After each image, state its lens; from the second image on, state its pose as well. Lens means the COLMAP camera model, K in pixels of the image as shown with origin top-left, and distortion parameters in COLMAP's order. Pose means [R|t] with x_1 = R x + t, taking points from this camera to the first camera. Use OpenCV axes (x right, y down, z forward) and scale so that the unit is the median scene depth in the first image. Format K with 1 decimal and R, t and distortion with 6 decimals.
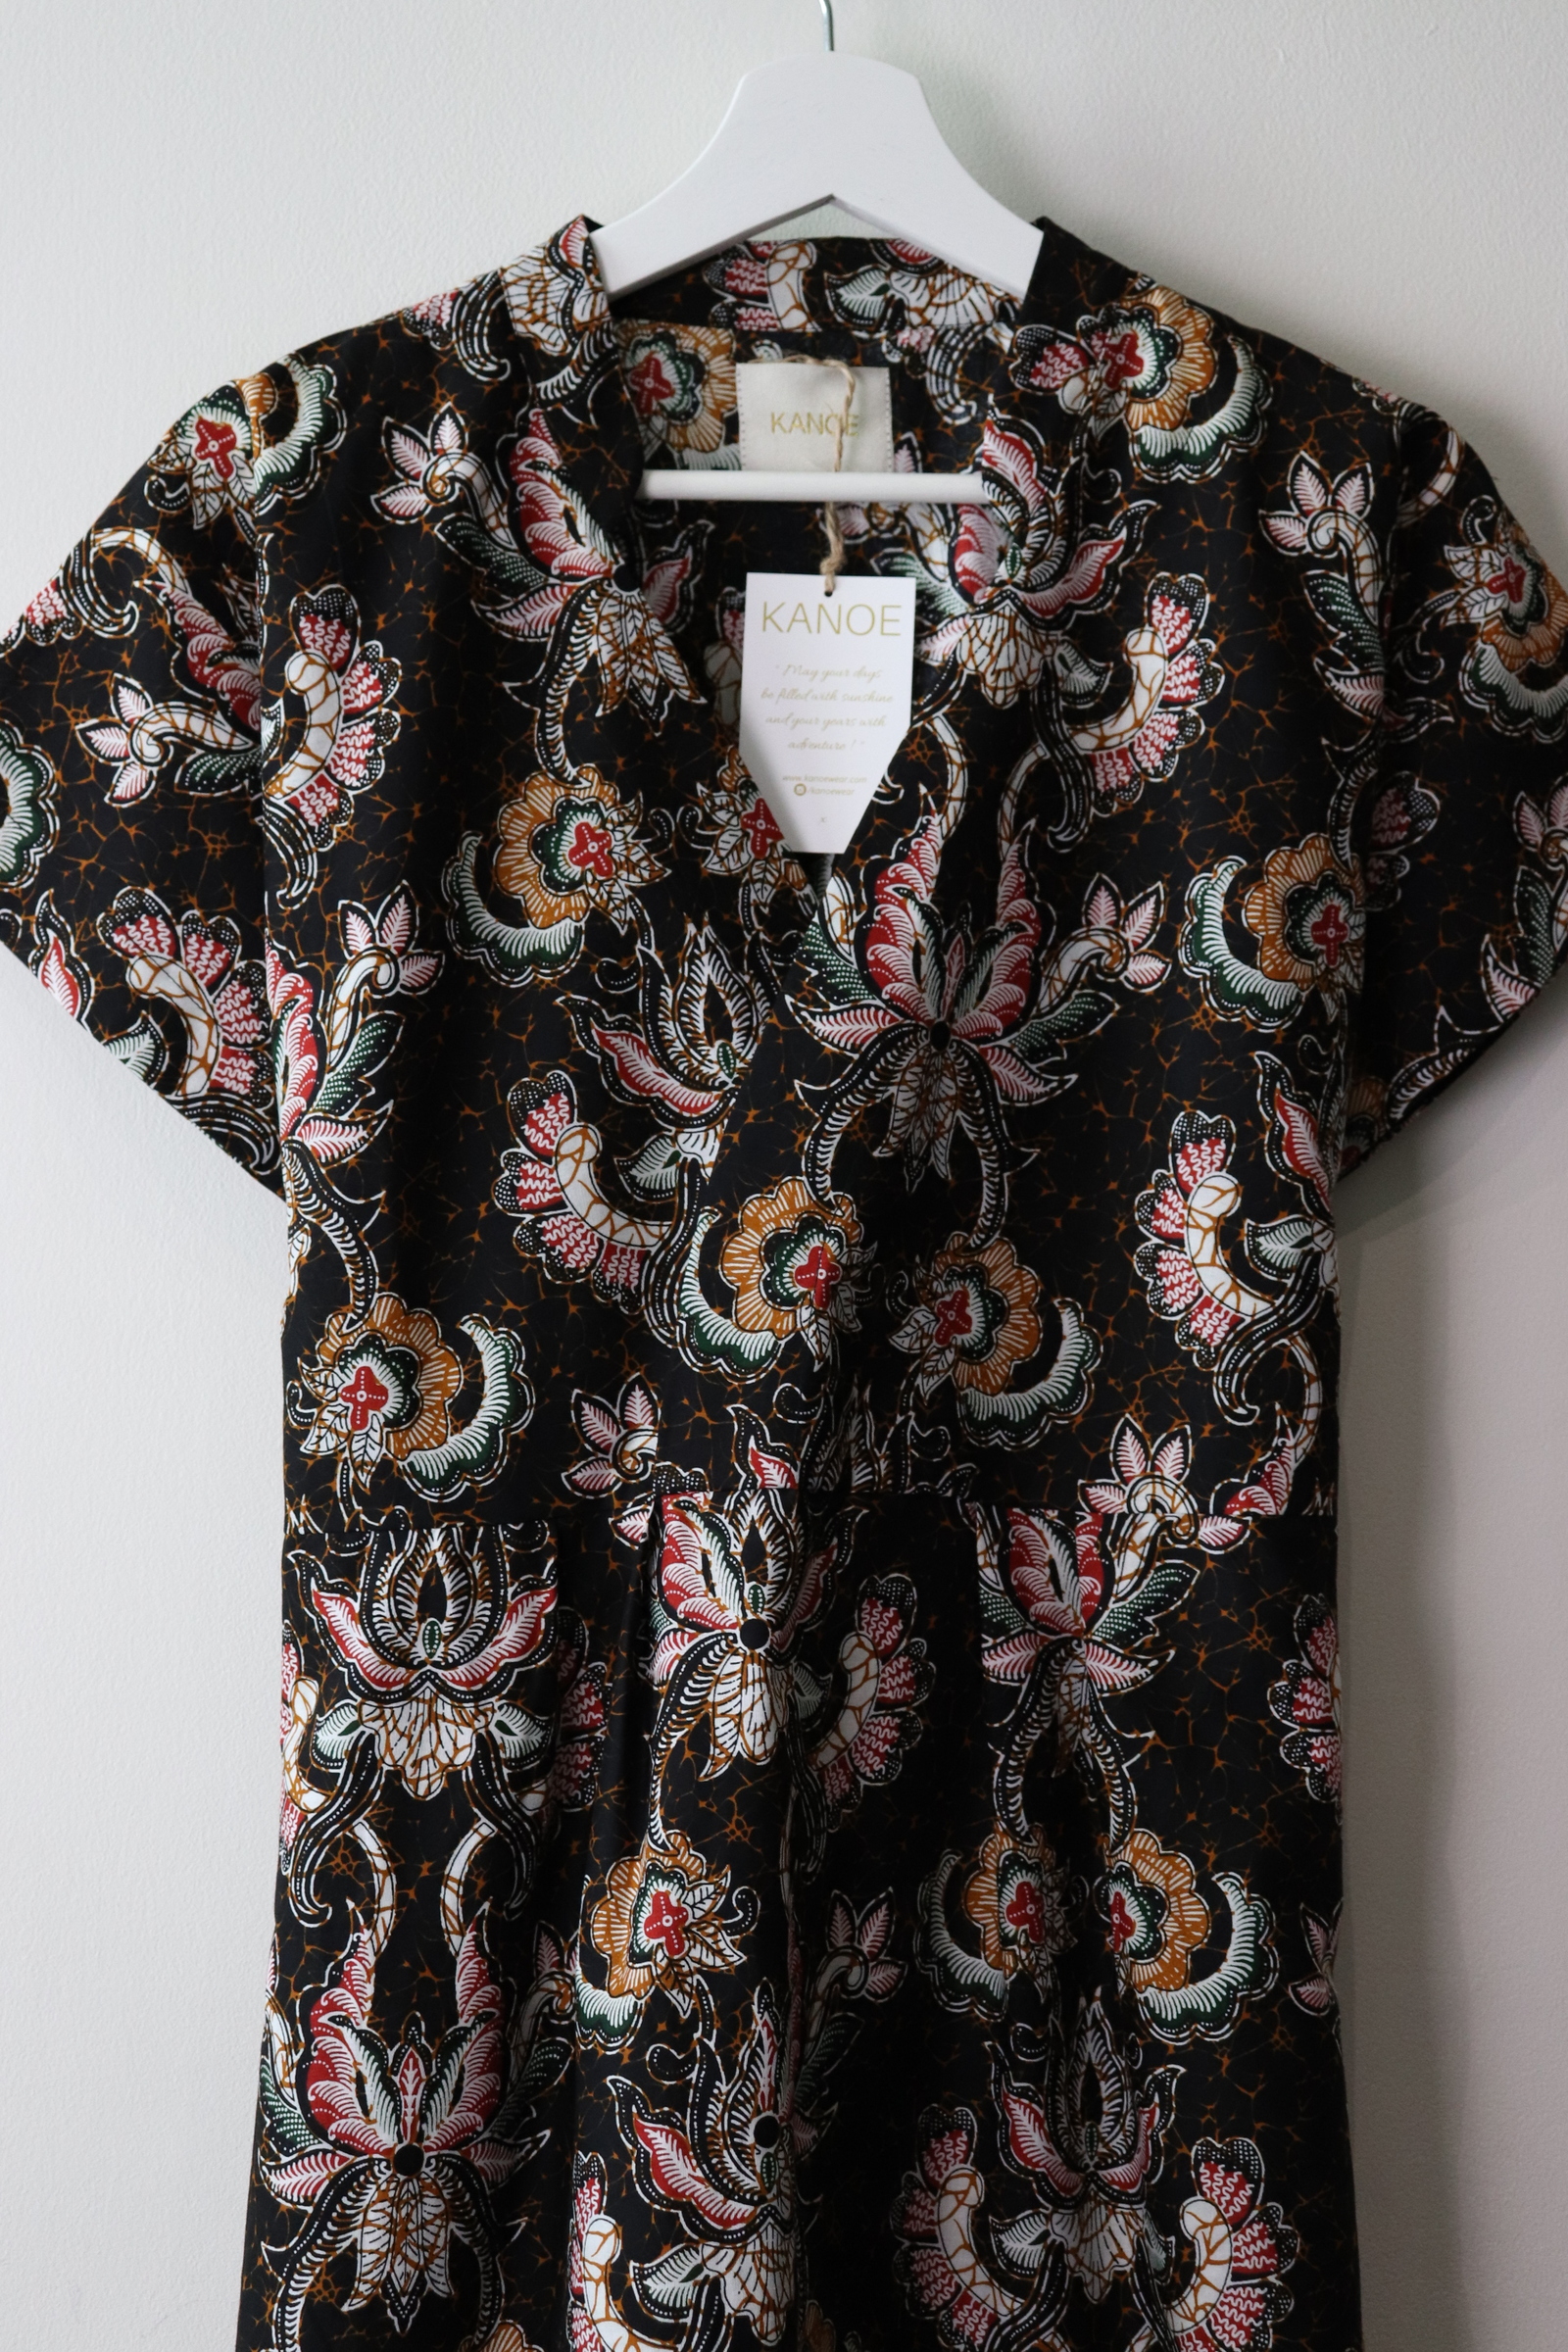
lens RADIAL K [[3718.0, 0, 784.0], [0, 3718.0, 1176.0], [0, 0, 1]] dist [0.058645, 0.447365]
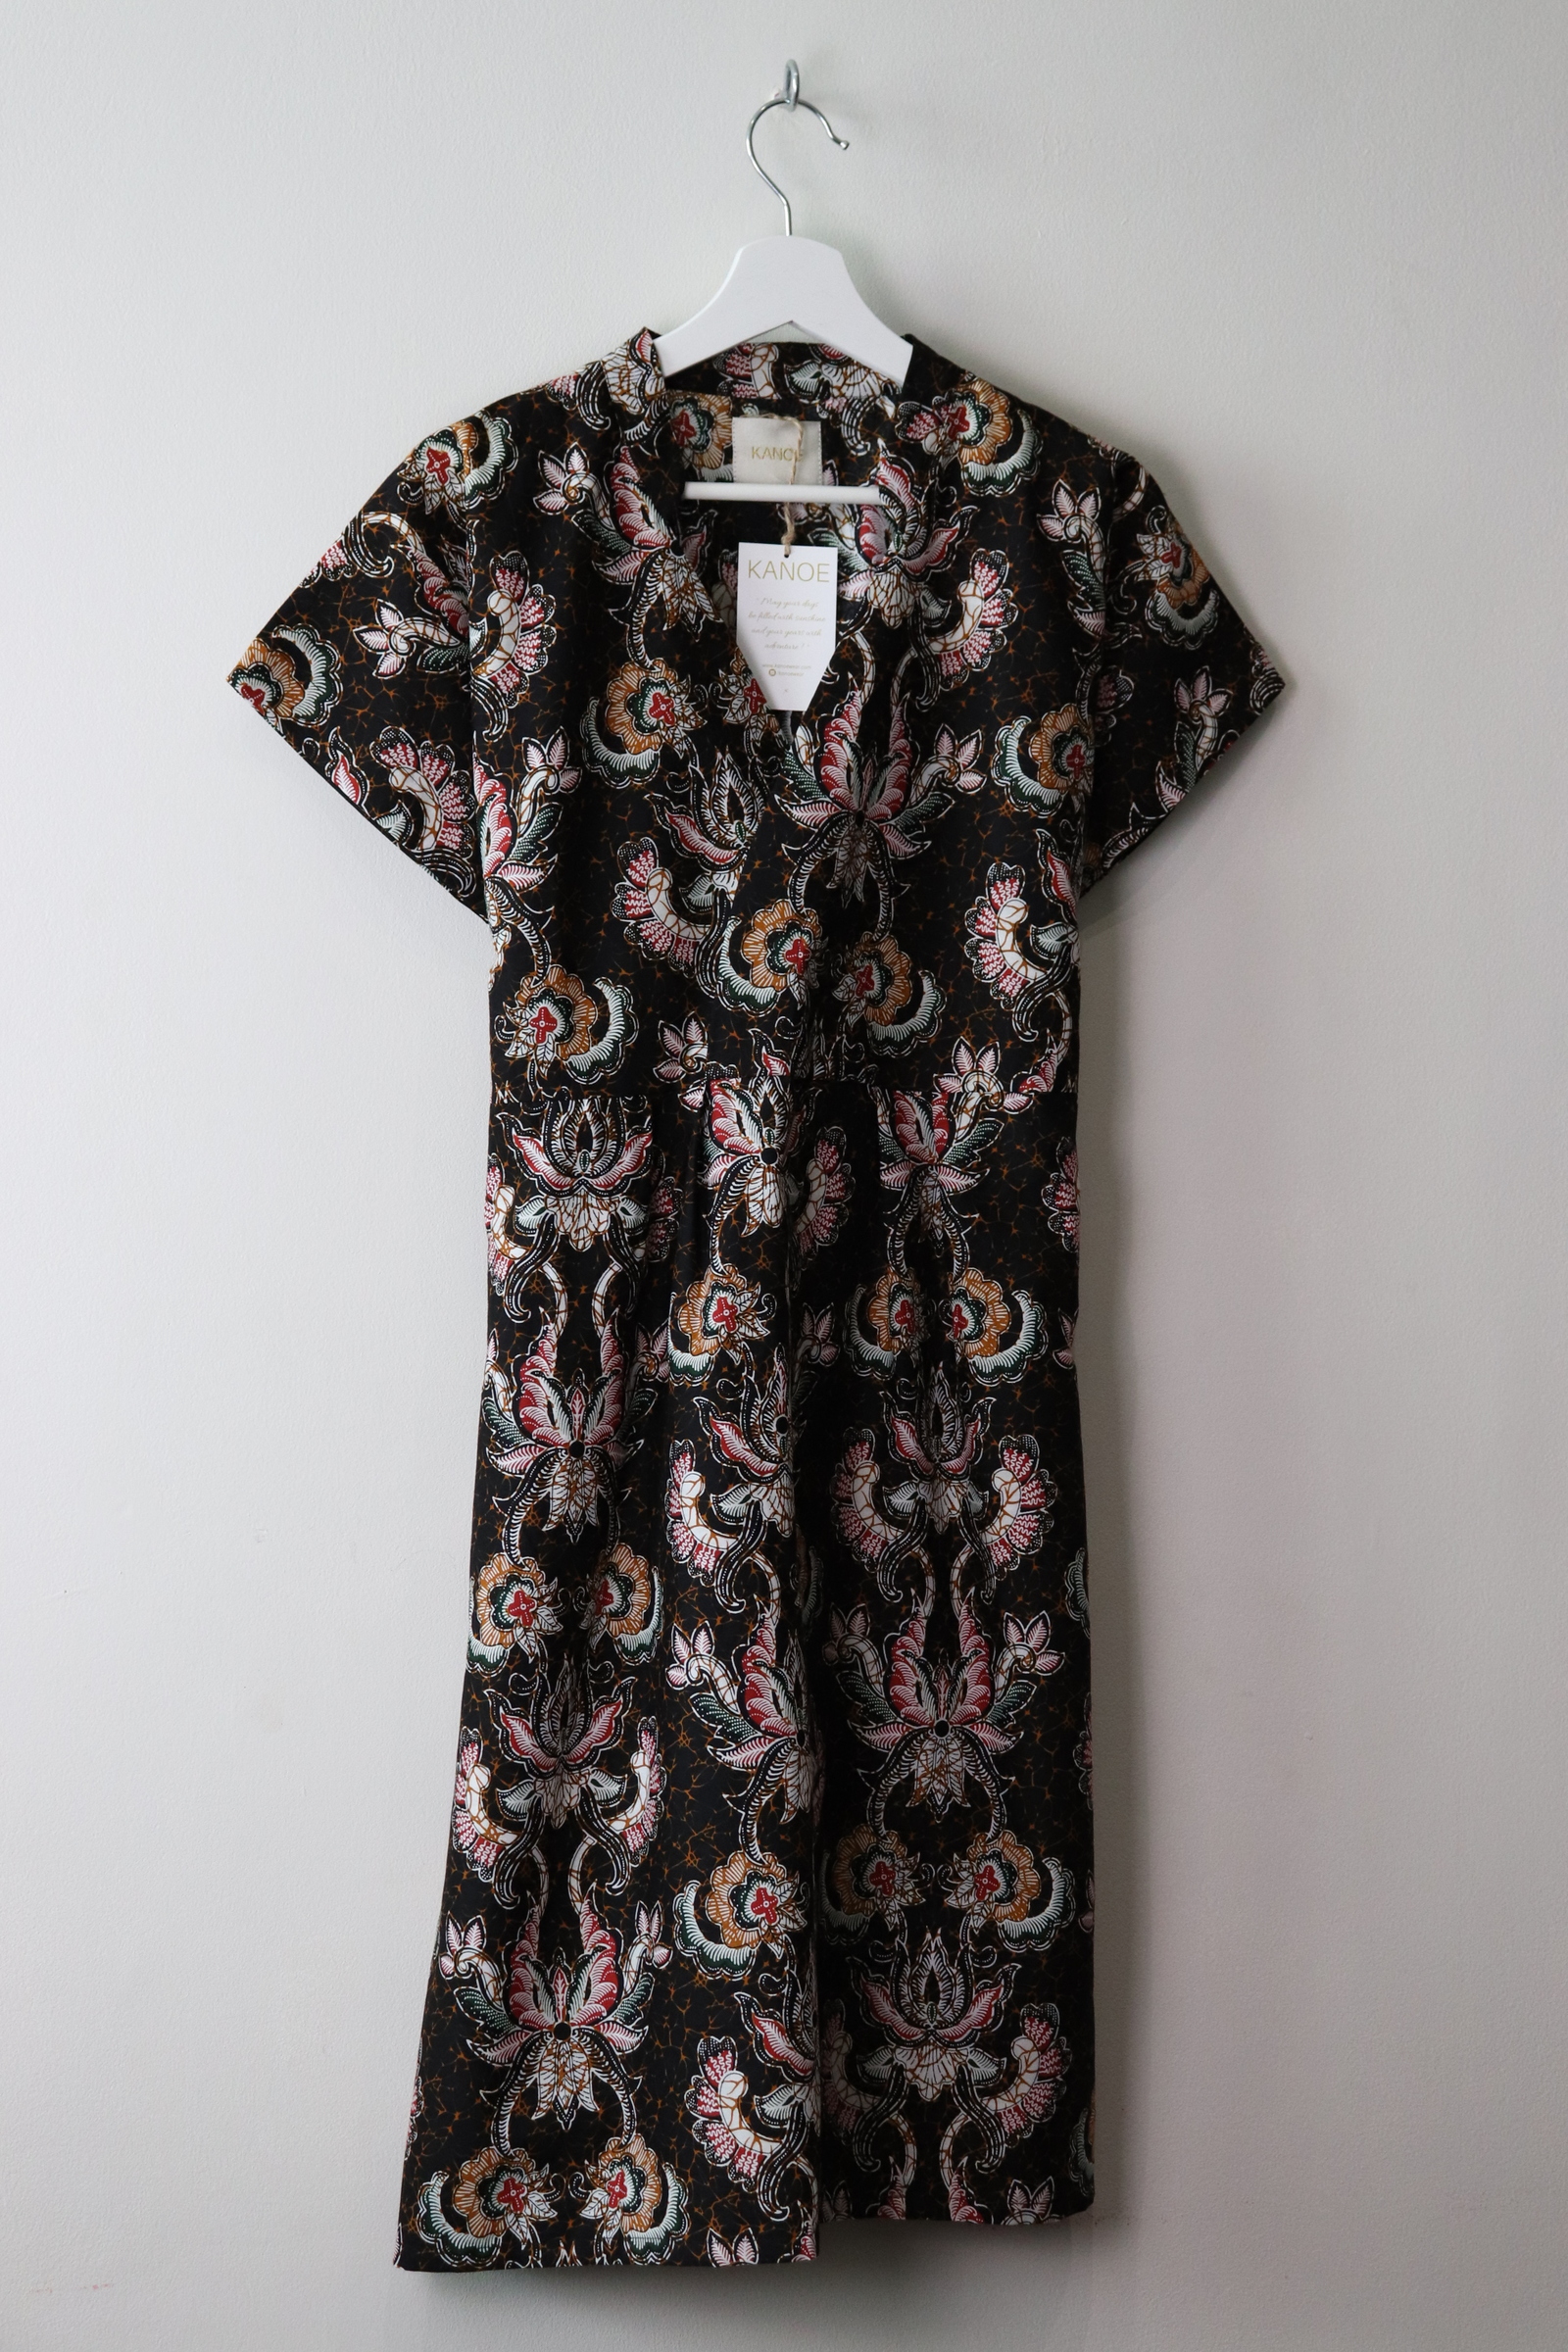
lens RADIAL K [[3972.1, 0, 784.0], [0, 3972.1, 1176.0], [0, 0, 1]] dist [0.138235, 0.061759]
pose [[0.986476, -0.006842, 0.163762, -0.299126], [-0.003740, 0.997929, 0.064219, 0.009809], [-0.163862, -0.063963, 0.984407, -0.838129]]
